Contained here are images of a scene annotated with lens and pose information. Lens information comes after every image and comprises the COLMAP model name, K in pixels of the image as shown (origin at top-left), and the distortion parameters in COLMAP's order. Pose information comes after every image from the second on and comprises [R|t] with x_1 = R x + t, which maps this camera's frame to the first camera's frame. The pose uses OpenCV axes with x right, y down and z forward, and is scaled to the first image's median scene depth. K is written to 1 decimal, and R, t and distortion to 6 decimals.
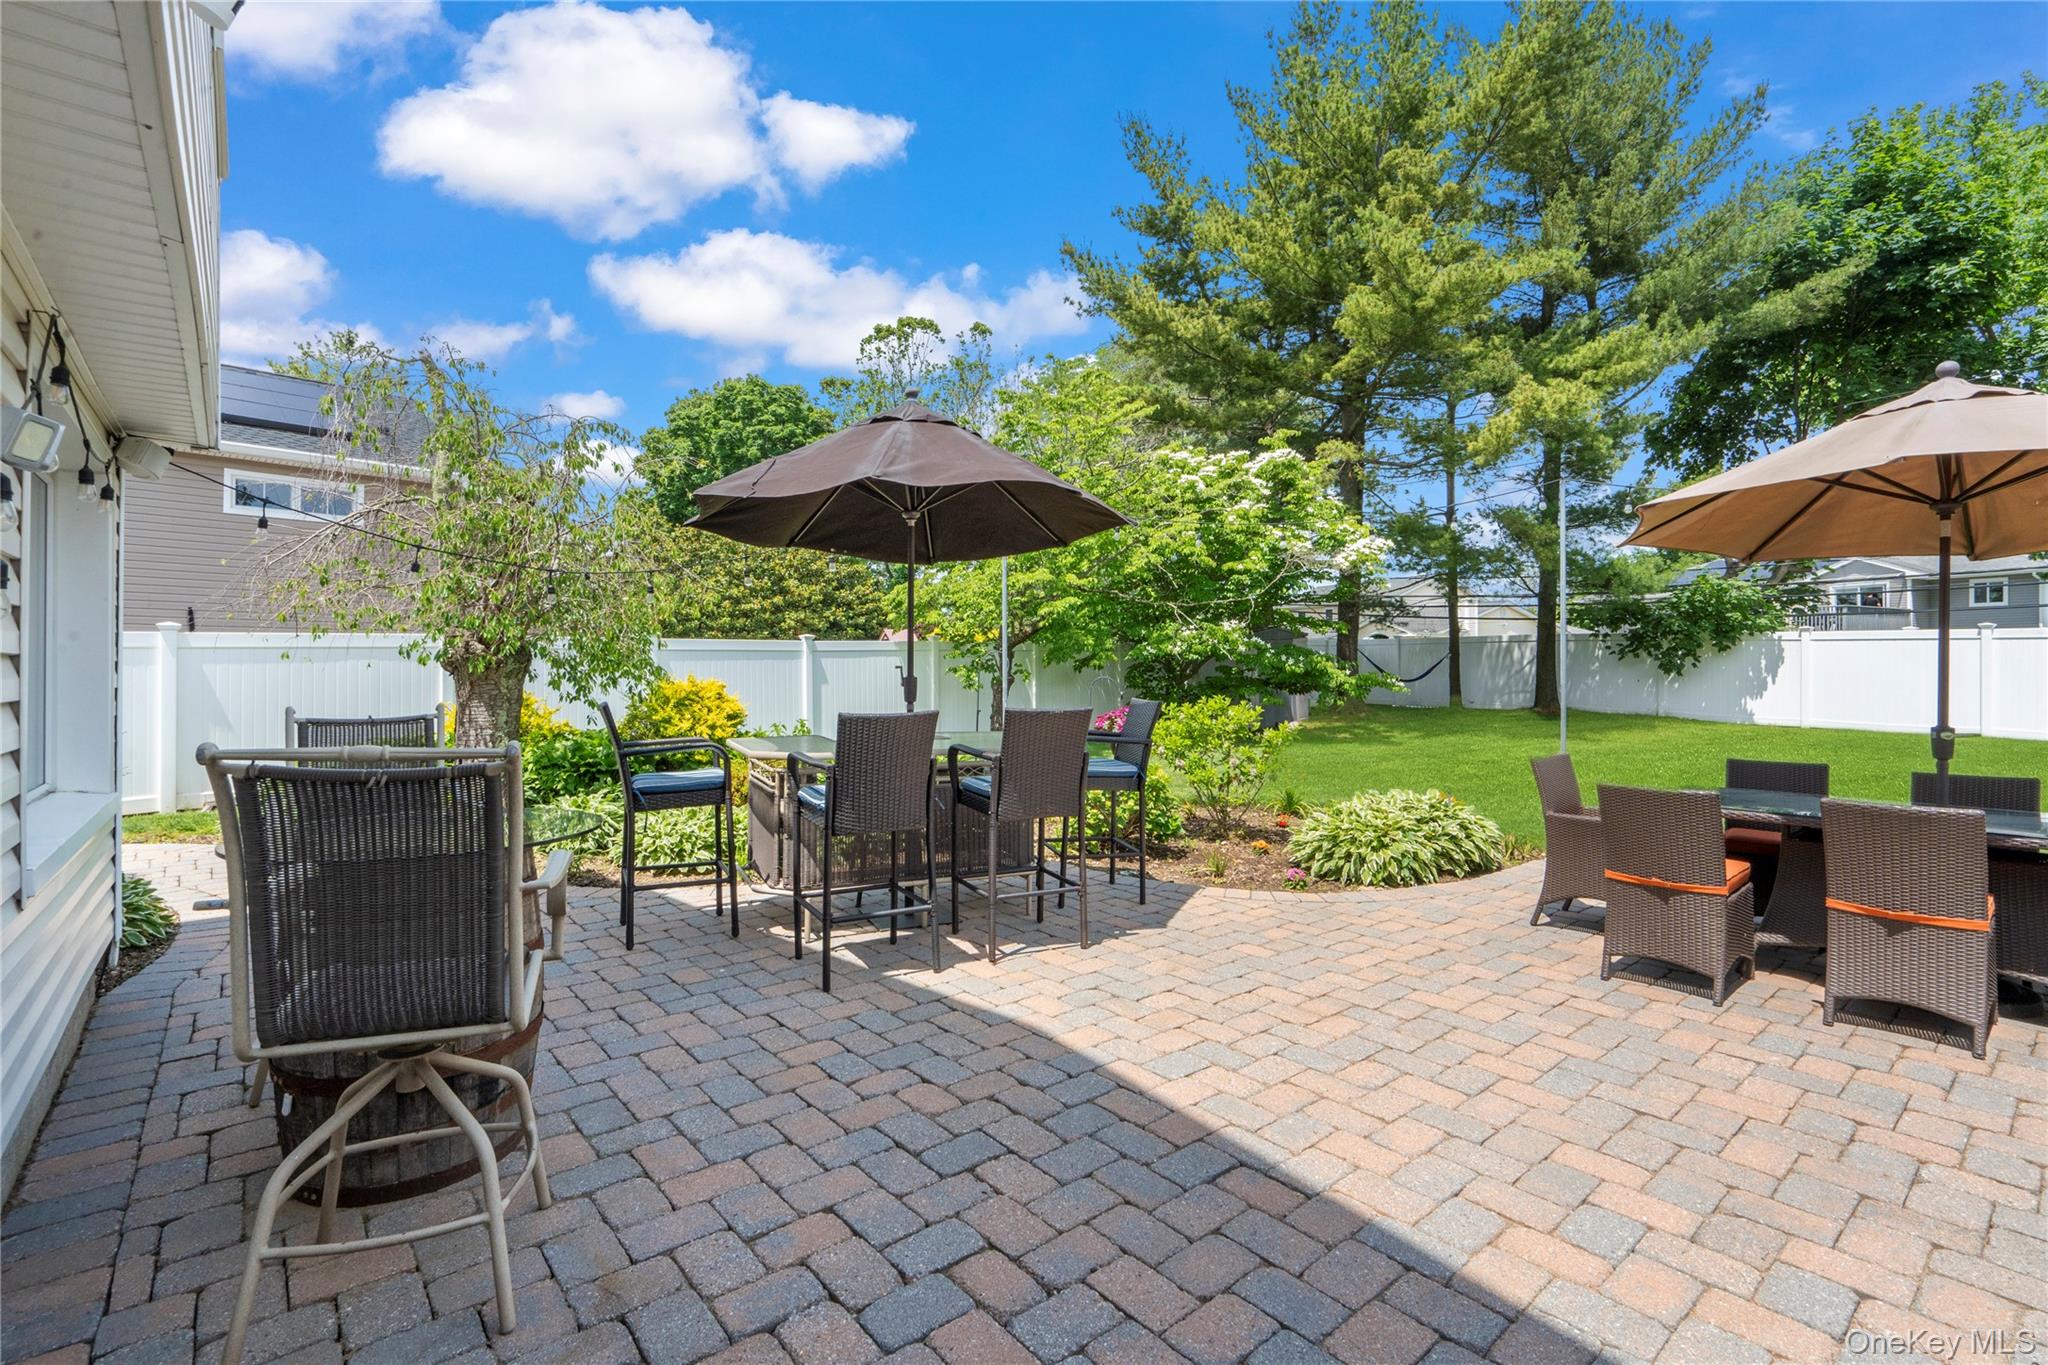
lens RADIAL K [[916.1, 0, 1031.5], [0, 916.1, 680.0], [0, 0, 1]] dist [0.001529, 0.000135]
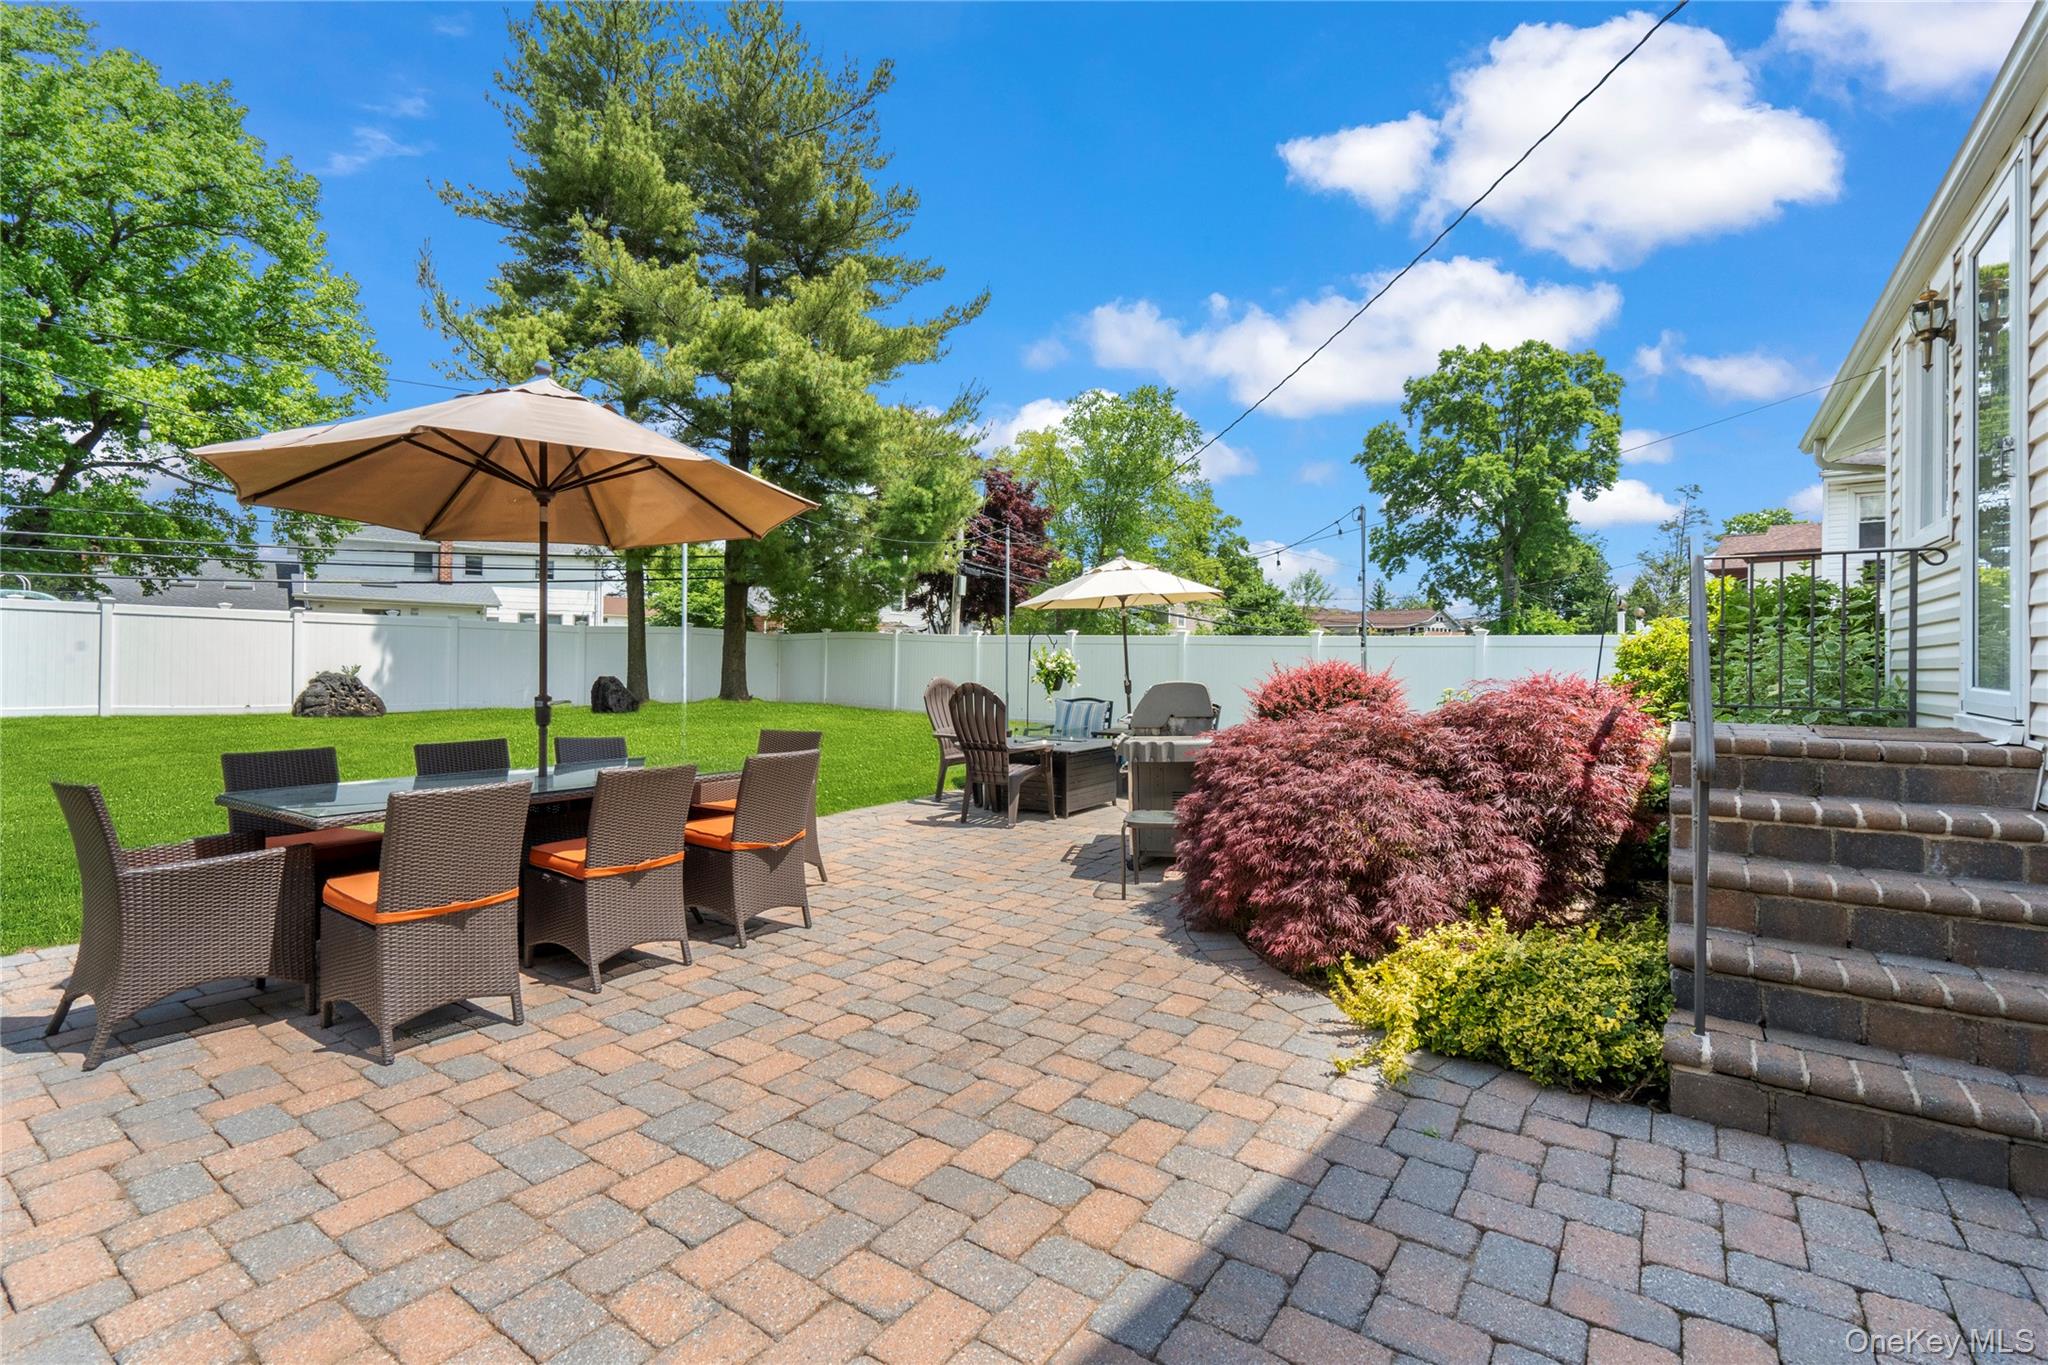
lens RADIAL K [[921.7, 0, 1027.3], [0, 921.7, 677.6], [0, 0, 1]] dist [0.001489, 0.000159]
pose [[-0.249384, -0.022411, 0.968145, -0.242822], [-0.005757, 0.999749, 0.021660, 0.001747], [-0.968388, -0.000172, -0.249450, 0.822788]]
